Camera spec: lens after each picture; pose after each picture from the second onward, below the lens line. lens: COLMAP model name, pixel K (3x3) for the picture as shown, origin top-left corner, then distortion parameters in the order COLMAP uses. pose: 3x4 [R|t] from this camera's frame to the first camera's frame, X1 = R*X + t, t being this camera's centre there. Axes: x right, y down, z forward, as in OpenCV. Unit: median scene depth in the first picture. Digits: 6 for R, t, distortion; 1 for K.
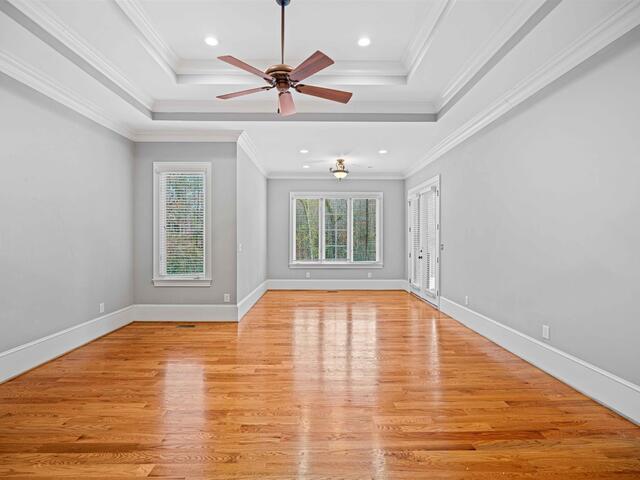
lens RADIAL K [[327.2, 0, 320.0], [0, 327.2, 240.0], [0, 0, 1]] dist [-0.002590, 0.001266]
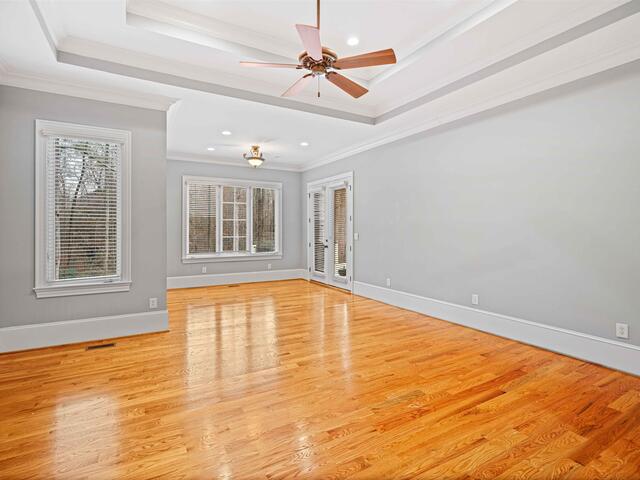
lens RADIAL K [[331.7, 0, 321.1], [0, 331.7, 227.6], [0, 0, 1]] dist [-0.001842, 0.000306]
pose [[0.869180, 0.001235, 0.494494, -0.283981], [0.003128, 0.999963, -0.007994, -0.000128], [-0.494486, 0.008495, 0.869144, 0.076919]]
